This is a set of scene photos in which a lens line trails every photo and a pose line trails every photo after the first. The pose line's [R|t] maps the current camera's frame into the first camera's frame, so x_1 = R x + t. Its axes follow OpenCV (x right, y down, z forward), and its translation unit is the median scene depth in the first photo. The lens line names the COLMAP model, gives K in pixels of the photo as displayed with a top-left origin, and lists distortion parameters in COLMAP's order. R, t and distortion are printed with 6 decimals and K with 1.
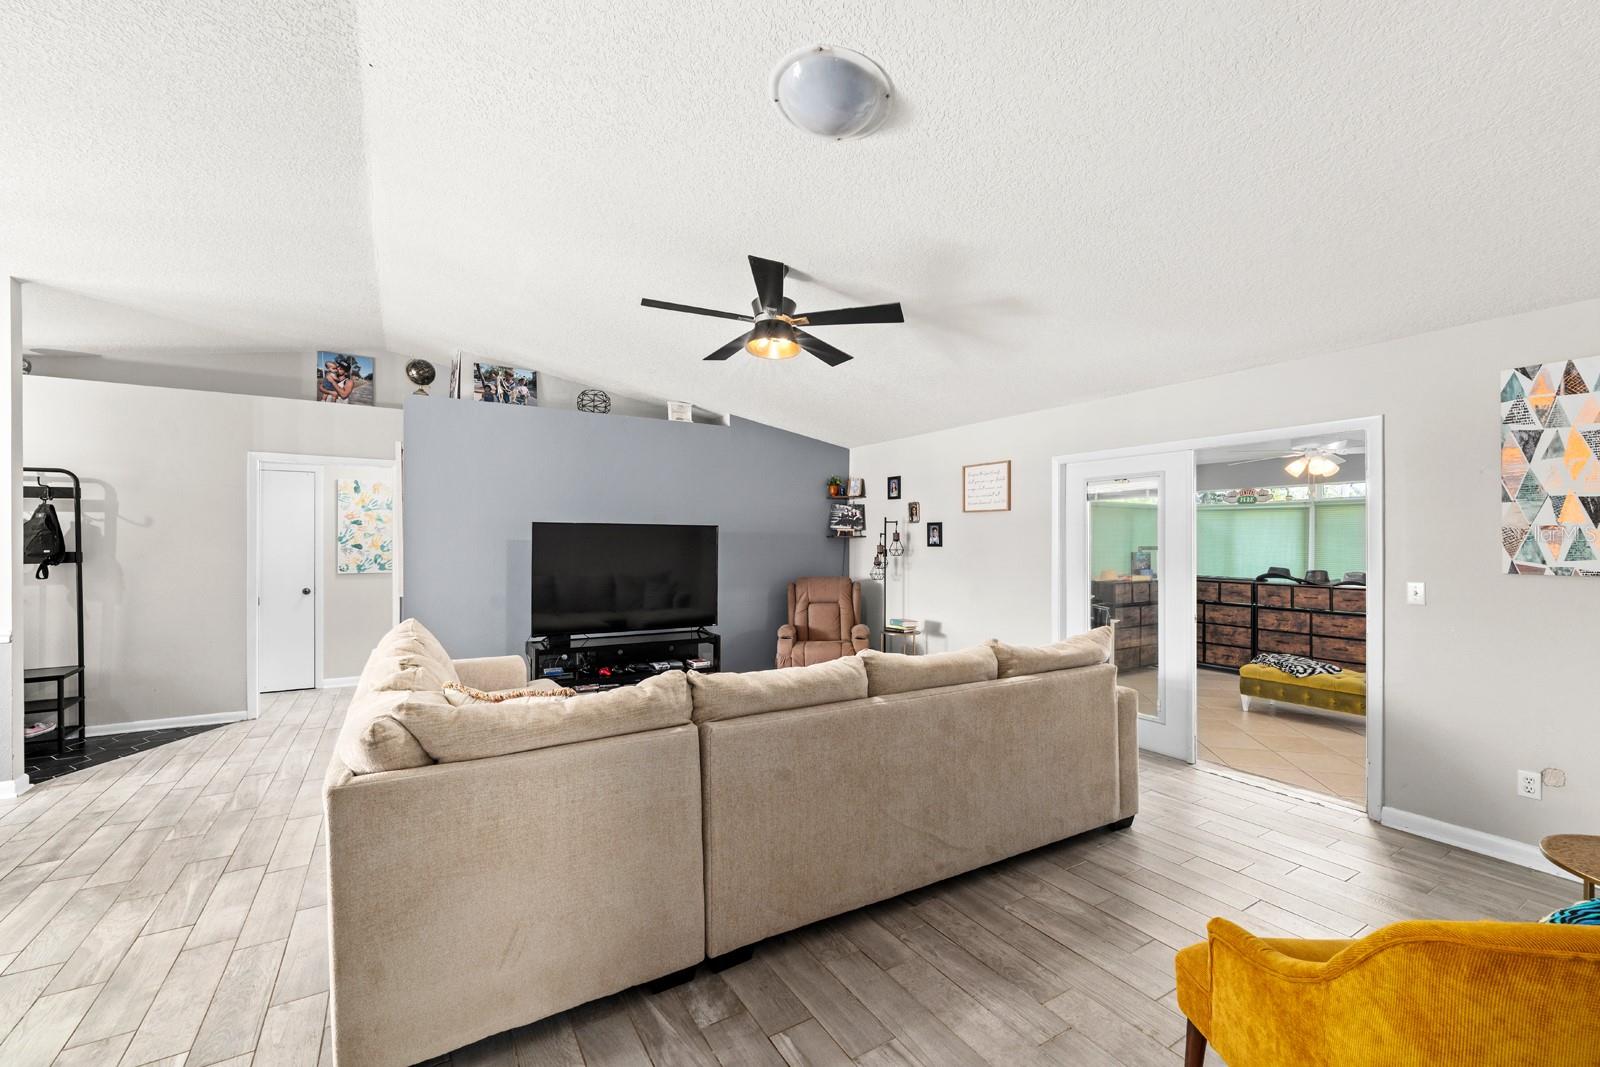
lens RADIAL K [[650.6, 0, 797.5], [0, 650.6, 538.6], [0, 0, 1]] dist [0.000006, 0.000187]
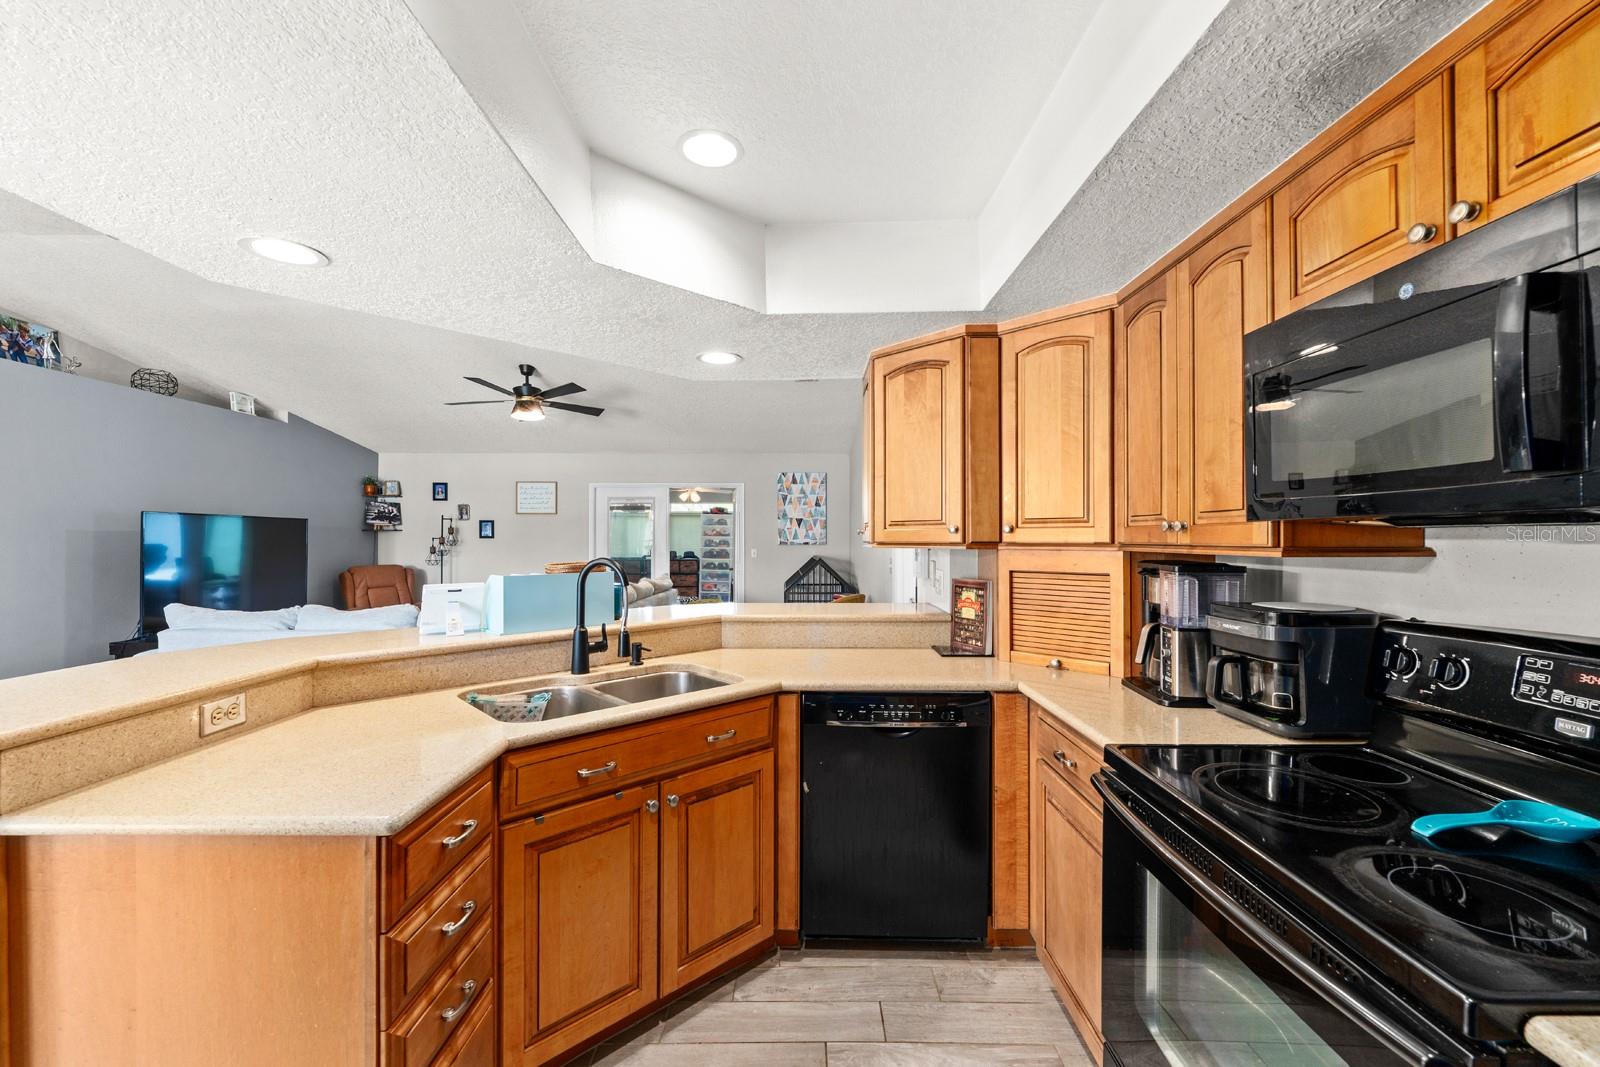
lens RADIAL K [[650.6, 0, 806.2], [0, 650.6, 538.0], [0, 0, 1]] dist [0.000006, 0.000187]
pose [[0.505224, -0.002152, 0.862986, -0.567781], [-0.000422, 0.999996, 0.002740, 0.007453], [-0.862988, -0.001749, 0.505221, -0.233531]]
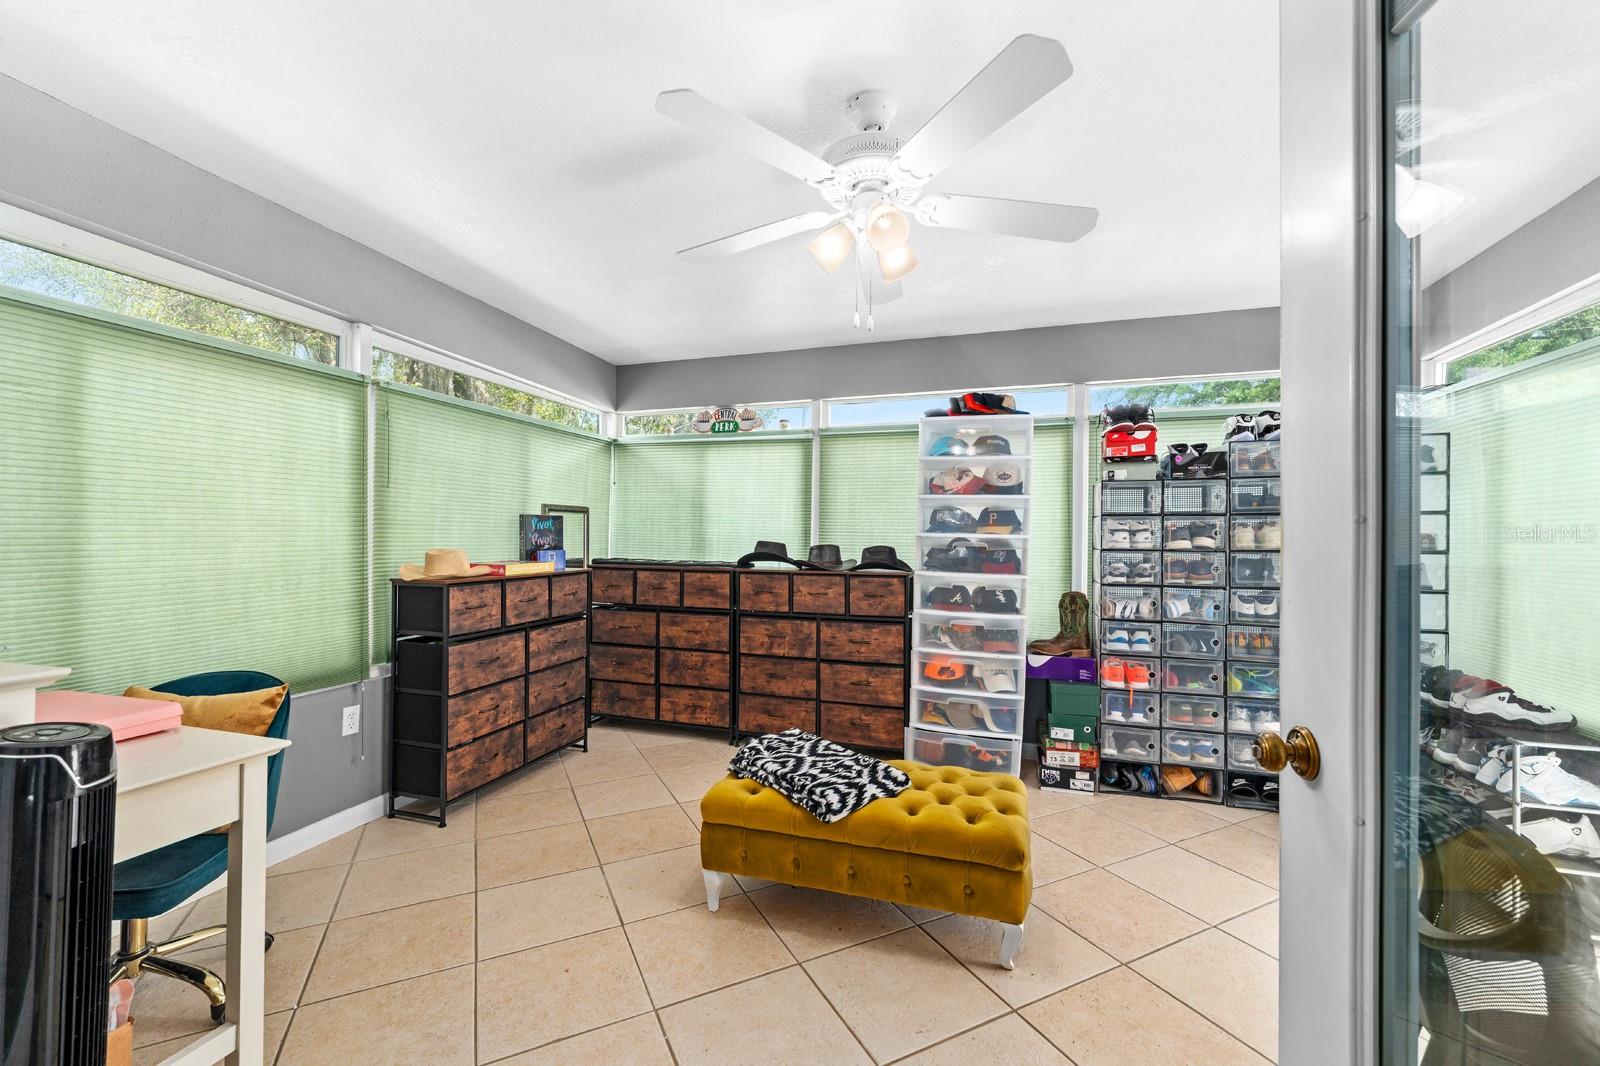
lens RADIAL K [[650.6, 0, 800.9], [0, 650.6, 532.1], [0, 0, 1]] dist [0.000006, 0.000187]
pose [[0.757042, 0.002691, 0.653361, 0.404503], [-0.005146, 0.999985, 0.001844, 0.036296], [-0.653346, -0.004758, 0.757044, 0.575151]]
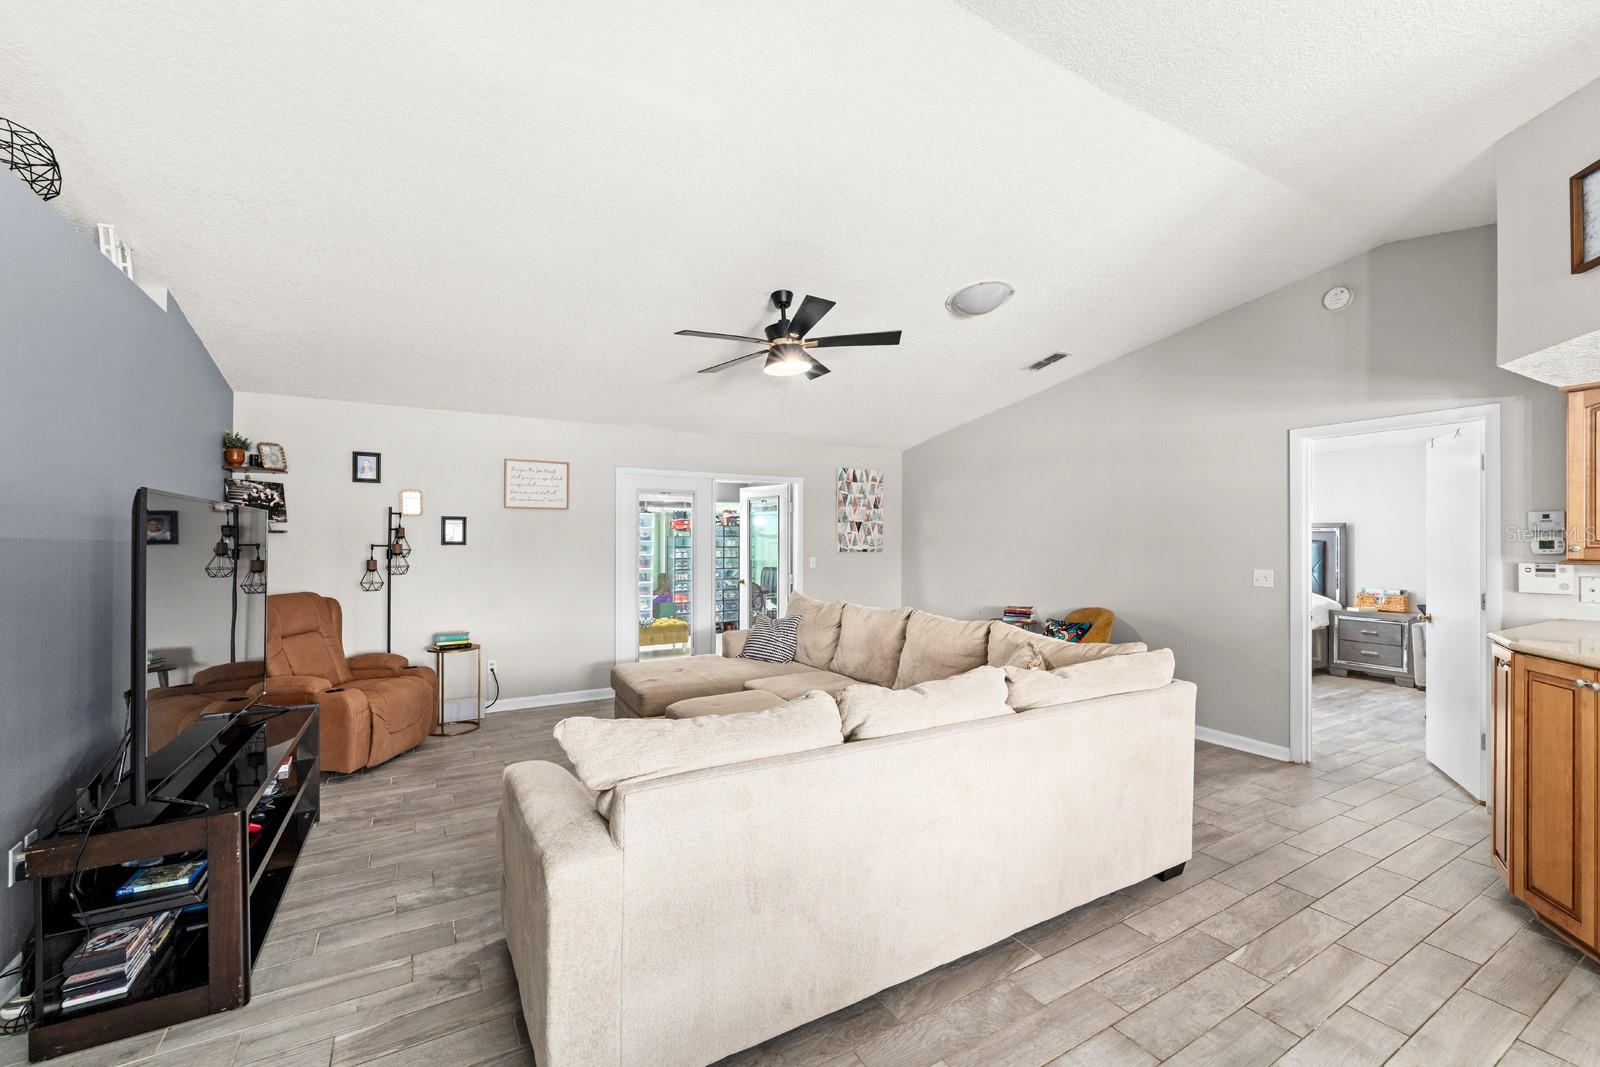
lens RADIAL K [[650.6, 0, 803.0], [0, 650.6, 544.0], [0, 0, 1]] dist [0.000006, 0.000187]
pose [[0.011836, -0.009653, 0.999883, -0.587783], [-0.005599, 0.999937, 0.009720, 0.000250], [-0.999914, -0.005714, 0.011781, 0.485021]]
